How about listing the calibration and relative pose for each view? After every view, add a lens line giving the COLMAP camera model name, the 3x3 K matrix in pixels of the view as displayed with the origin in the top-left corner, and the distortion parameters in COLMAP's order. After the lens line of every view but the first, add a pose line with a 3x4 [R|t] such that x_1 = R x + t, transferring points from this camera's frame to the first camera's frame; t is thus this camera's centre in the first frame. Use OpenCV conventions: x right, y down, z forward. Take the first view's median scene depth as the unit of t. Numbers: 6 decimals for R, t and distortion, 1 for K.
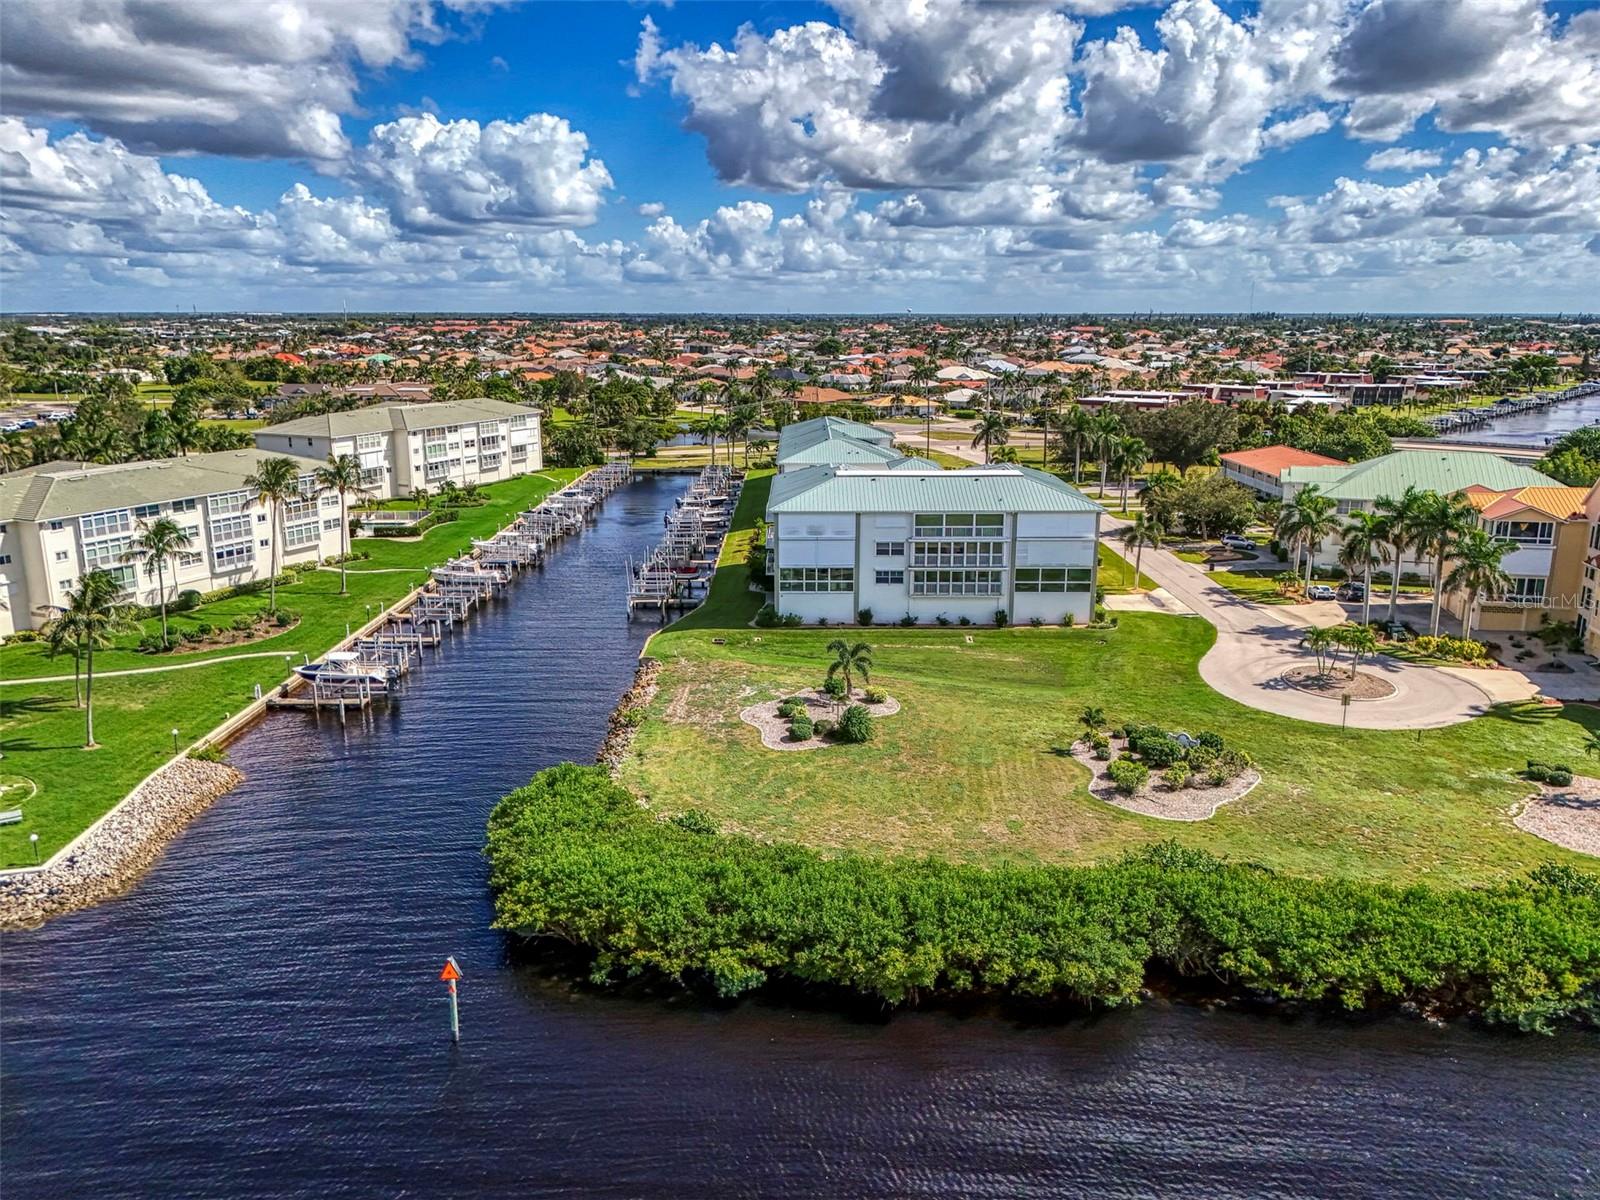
lens RADIAL K [[1216.4, 0, 800.0], [0, 1216.4, 600.0], [0, 0, 1]] dist [0.068278, -0.076288]
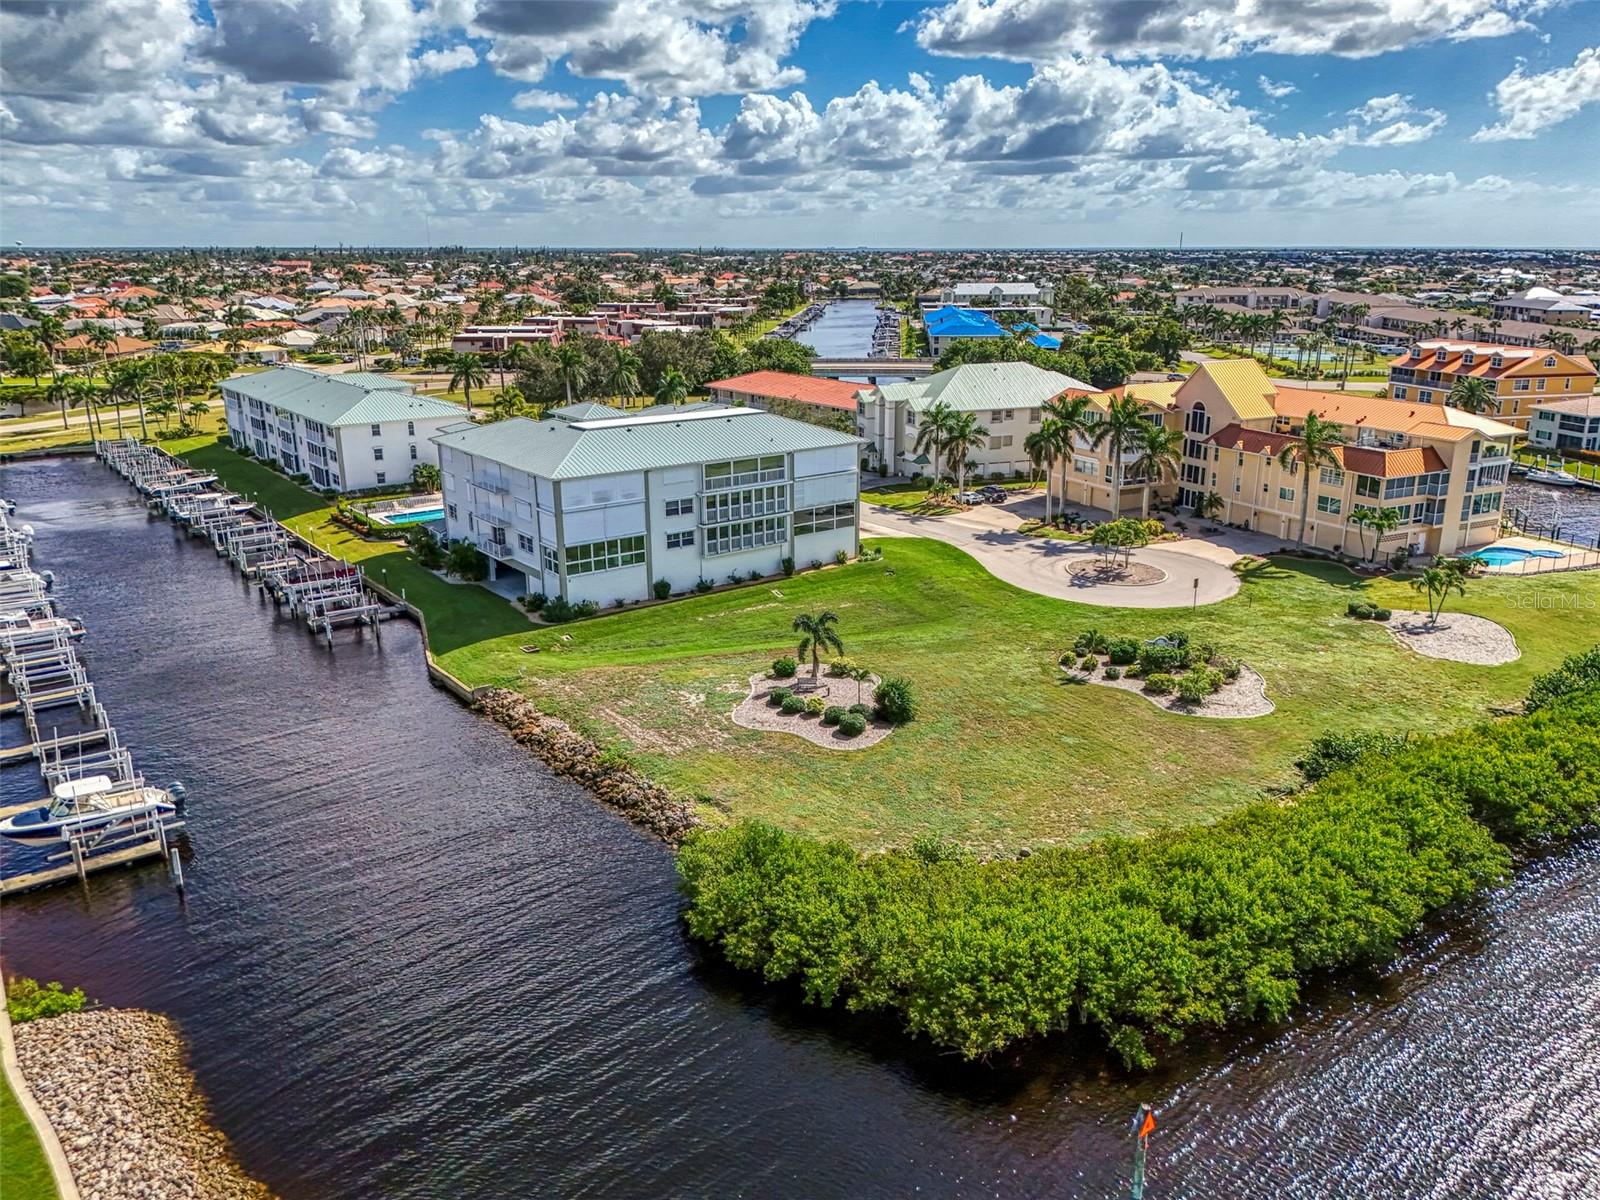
lens RADIAL K [[1216.4, 0, 800.0], [0, 1216.4, 600.0], [0, 0, 1]] dist [0.068278, -0.076288]
pose [[0.793724, -0.174693, 0.582653, -0.110503], [0.145641, 0.984590, 0.096802, -0.014193], [-0.590585, 0.008024, 0.806935, 0.070675]]
